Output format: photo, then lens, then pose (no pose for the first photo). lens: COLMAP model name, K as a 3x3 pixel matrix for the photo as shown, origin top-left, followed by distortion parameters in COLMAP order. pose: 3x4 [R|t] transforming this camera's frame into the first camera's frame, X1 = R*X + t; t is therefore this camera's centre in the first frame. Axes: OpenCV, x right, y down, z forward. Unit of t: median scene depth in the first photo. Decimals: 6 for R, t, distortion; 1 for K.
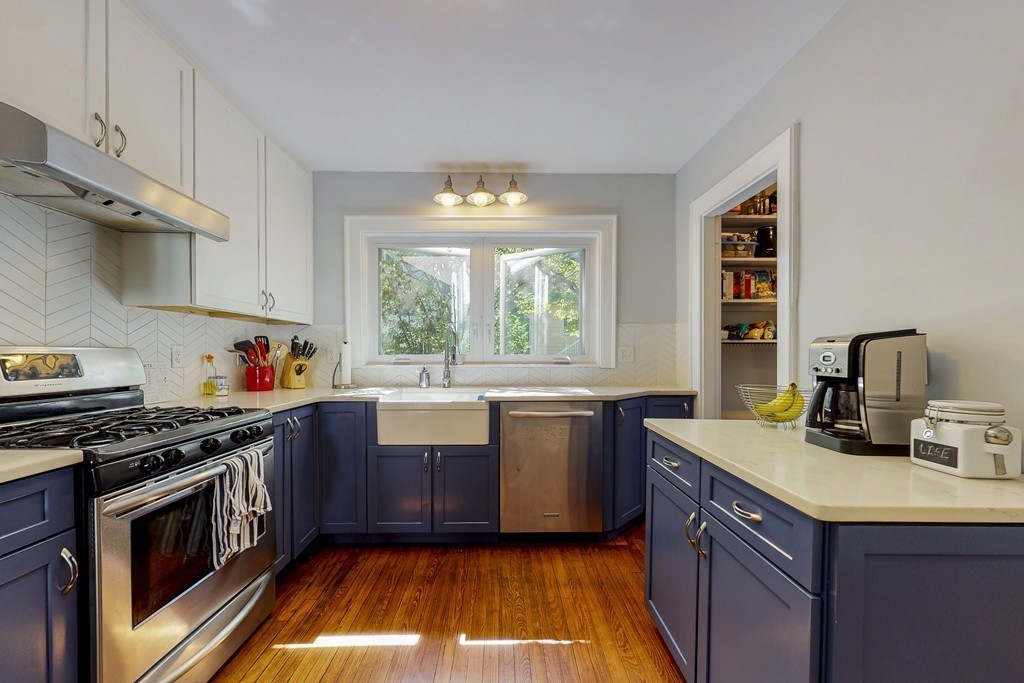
lens RADIAL K [[398.2, 0, 504.5], [0, 398.2, 360.1], [0, 0, 1]] dist [0.000564, -0.000072]
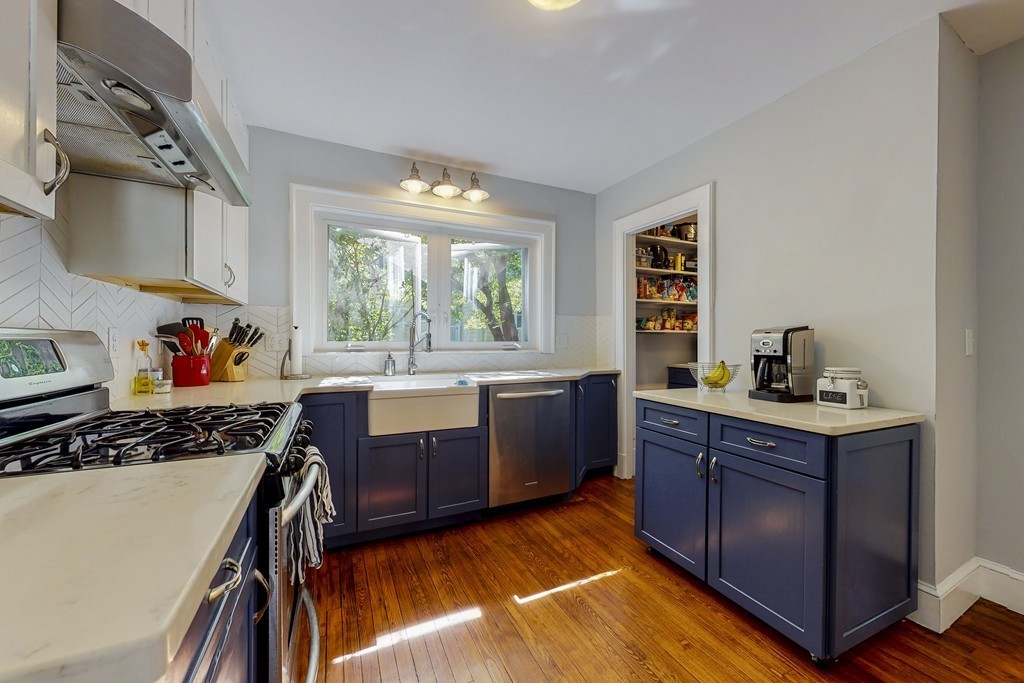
lens RADIAL K [[395.3, 0, 512.0], [0, 395.3, 341.5], [0, 0, 1]] dist [-0.002382, -0.000045]
pose [[0.908867, 0.000577, 0.417086, -0.403498], [0.005047, 0.999911, -0.012380, 0.000714], [-0.417056, 0.013356, 0.908783, 0.001392]]
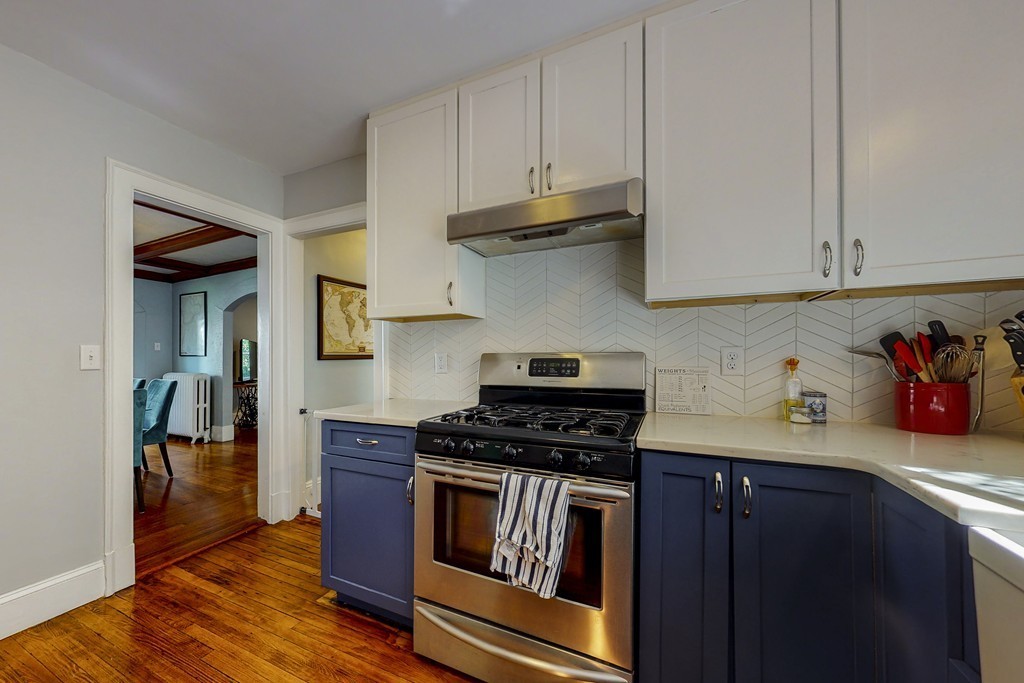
lens RADIAL K [[382.9, 0, 492.4], [0, 382.9, 345.9], [0, 0, 1]] dist [0.000300, -0.000023]
pose [[-0.434425, -0.032875, -0.900108, 0.069723], [-0.016381, 0.999457, -0.028597, -0.008731], [0.900559, 0.002321, -0.434727, 0.814453]]
